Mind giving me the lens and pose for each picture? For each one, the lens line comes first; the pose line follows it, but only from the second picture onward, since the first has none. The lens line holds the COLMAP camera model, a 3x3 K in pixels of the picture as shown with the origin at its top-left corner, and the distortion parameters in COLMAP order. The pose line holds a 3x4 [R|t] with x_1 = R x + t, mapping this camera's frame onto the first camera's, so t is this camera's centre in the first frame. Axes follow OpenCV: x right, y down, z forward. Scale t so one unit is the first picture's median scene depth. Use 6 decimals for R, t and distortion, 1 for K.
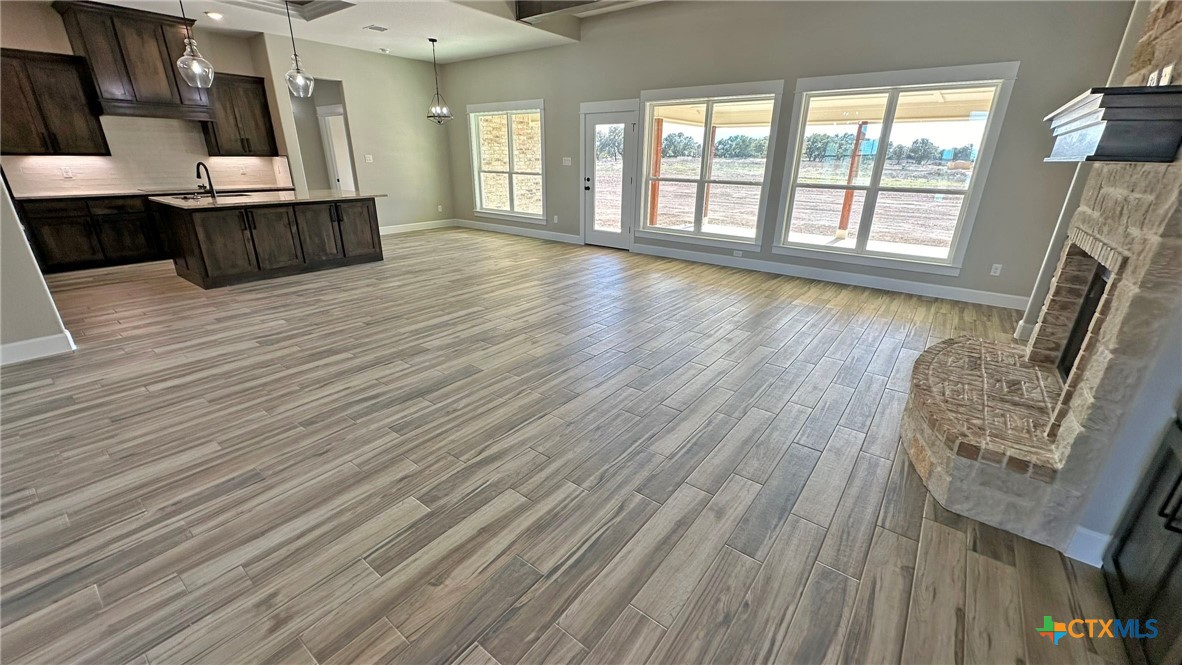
lens RADIAL K [[469.5, 0, 596.4], [0, 469.5, 332.6], [0, 0, 1]] dist [-0.001157, -0.000518]
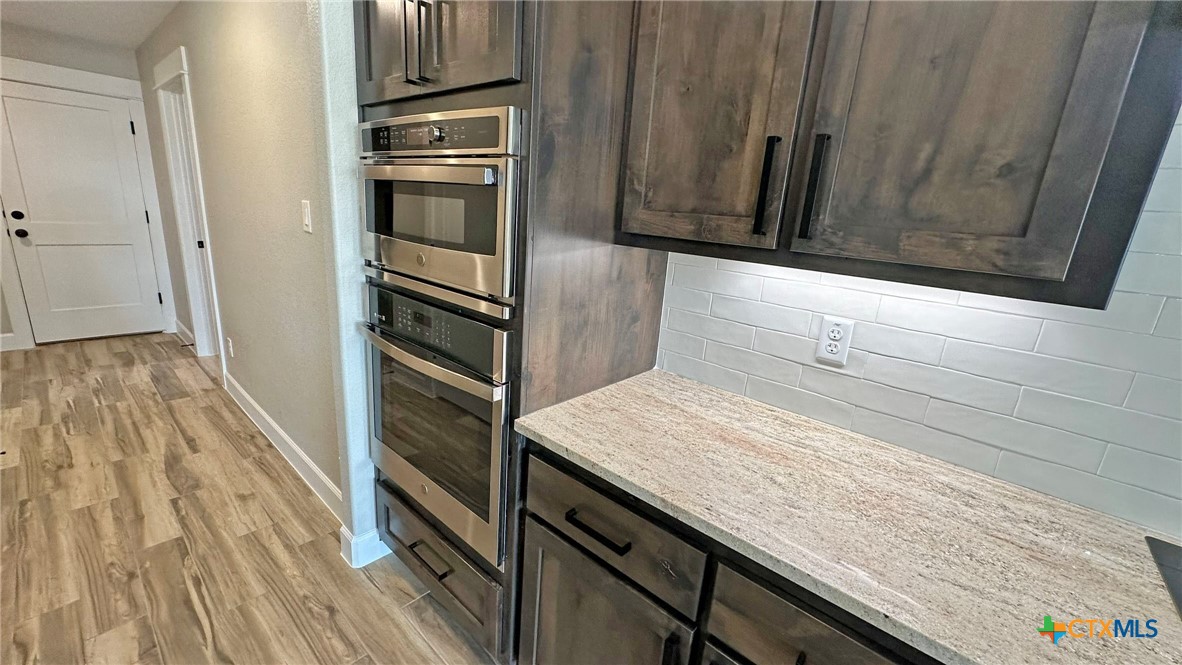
lens RADIAL K [[469.5, 0, 597.4], [0, 469.5, 335.2], [0, 0, 1]] dist [-0.001157, -0.000518]
pose [[-0.058780, 0.240075, -0.968973, -1.308052], [-0.422304, 0.873540, 0.242048, -0.497063], [0.904547, 0.423428, 0.050038, 1.265311]]
